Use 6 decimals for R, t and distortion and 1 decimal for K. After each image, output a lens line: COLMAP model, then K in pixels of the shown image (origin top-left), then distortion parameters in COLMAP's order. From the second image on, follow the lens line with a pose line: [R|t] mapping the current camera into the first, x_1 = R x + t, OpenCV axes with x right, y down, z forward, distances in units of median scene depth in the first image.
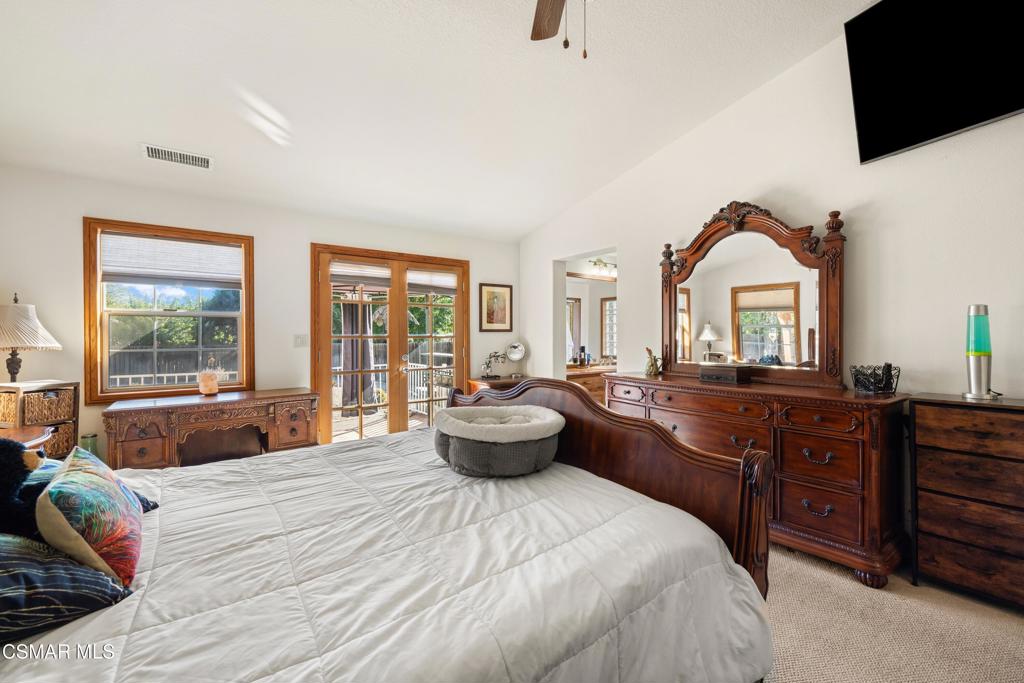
lens RADIAL K [[438.6, 0, 507.8], [0, 438.6, 334.9], [0, 0, 1]] dist [0.004725, 0.000855]
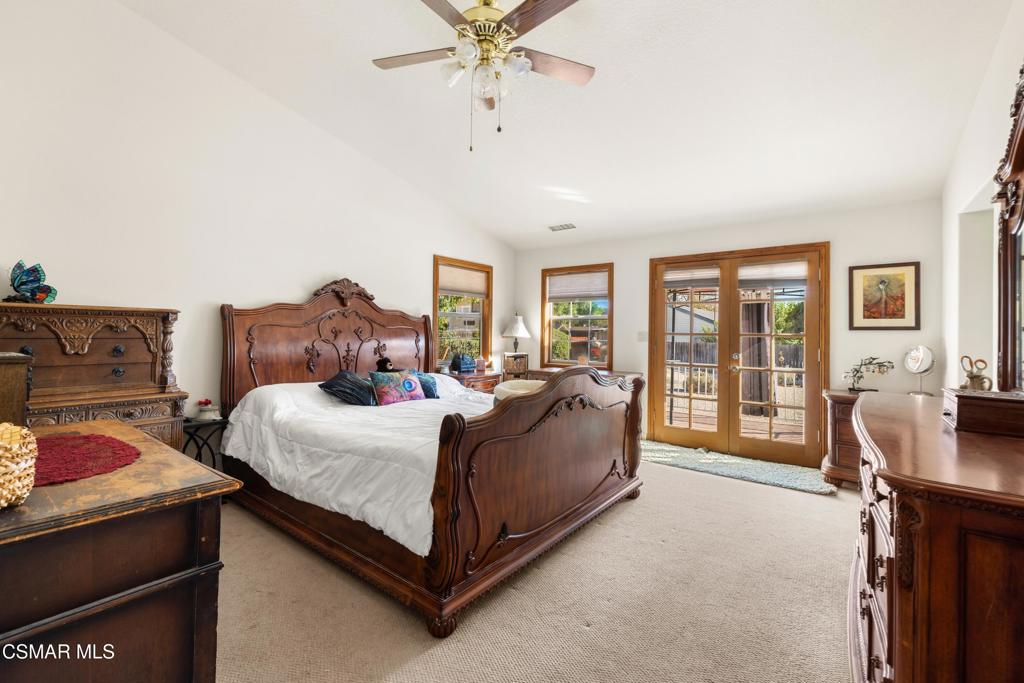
lens RADIAL K [[438.6, 0, 518.6], [0, 438.6, 332.4], [0, 0, 1]] dist [0.004725, 0.000855]
pose [[0.272827, -0.000438, -0.962063, 0.593569], [-0.016624, 0.999848, -0.005169, 0.012424], [0.961919, 0.017404, 0.272778, 0.265523]]
